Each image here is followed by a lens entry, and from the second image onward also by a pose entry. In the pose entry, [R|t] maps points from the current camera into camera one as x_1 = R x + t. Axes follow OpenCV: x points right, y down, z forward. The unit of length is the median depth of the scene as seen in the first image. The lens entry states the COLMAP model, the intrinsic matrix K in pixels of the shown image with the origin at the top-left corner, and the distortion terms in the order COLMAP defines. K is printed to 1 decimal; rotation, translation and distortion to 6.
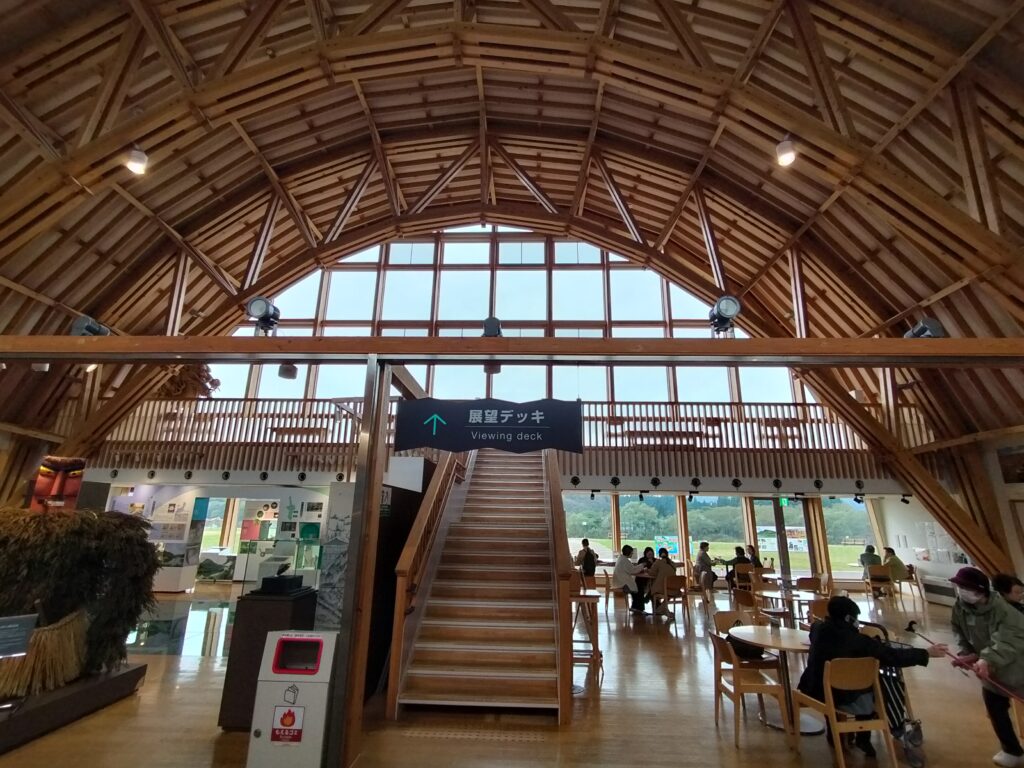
lens RADIAL K [[475.4, 0, 511.9], [0, 475.4, 387.6], [0, 0, 1]] dist [-0.016505, 0.010087]
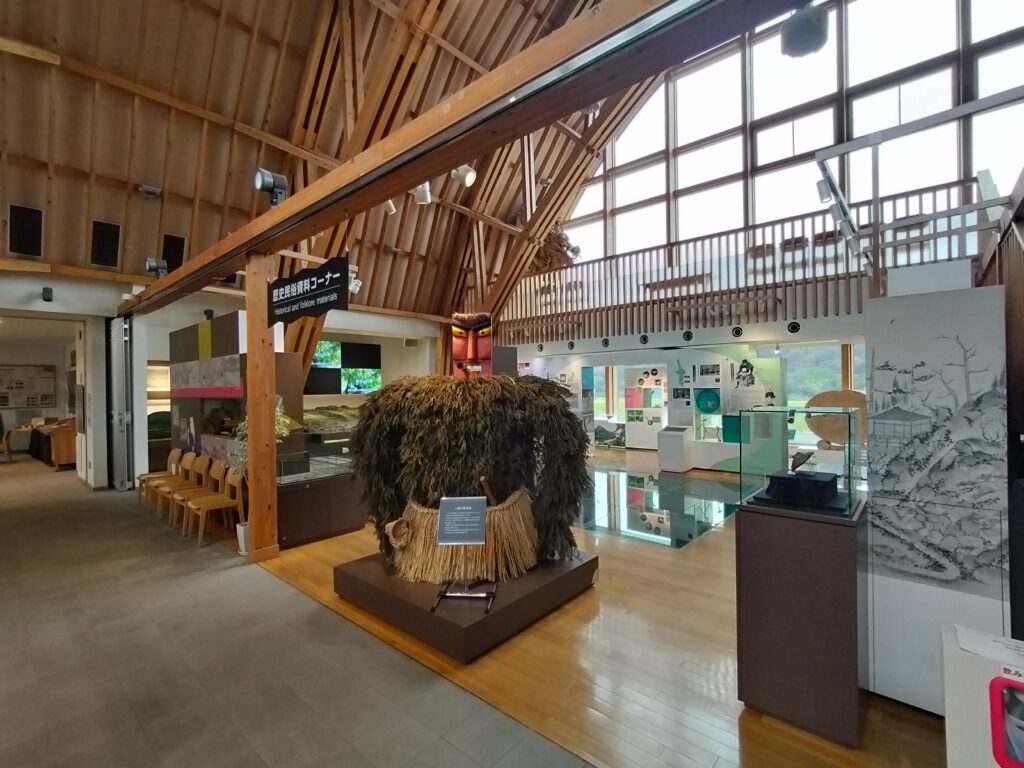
lens RADIAL K [[475.4, 0, 511.9], [0, 475.4, 387.6], [0, 0, 1]] dist [-0.016505, 0.010087]
pose [[0.771962, -0.025879, -0.635142, -0.155644], [0.194009, 0.961089, 0.196641, 0.051597], [0.605339, -0.275023, 0.746945, 0.164512]]
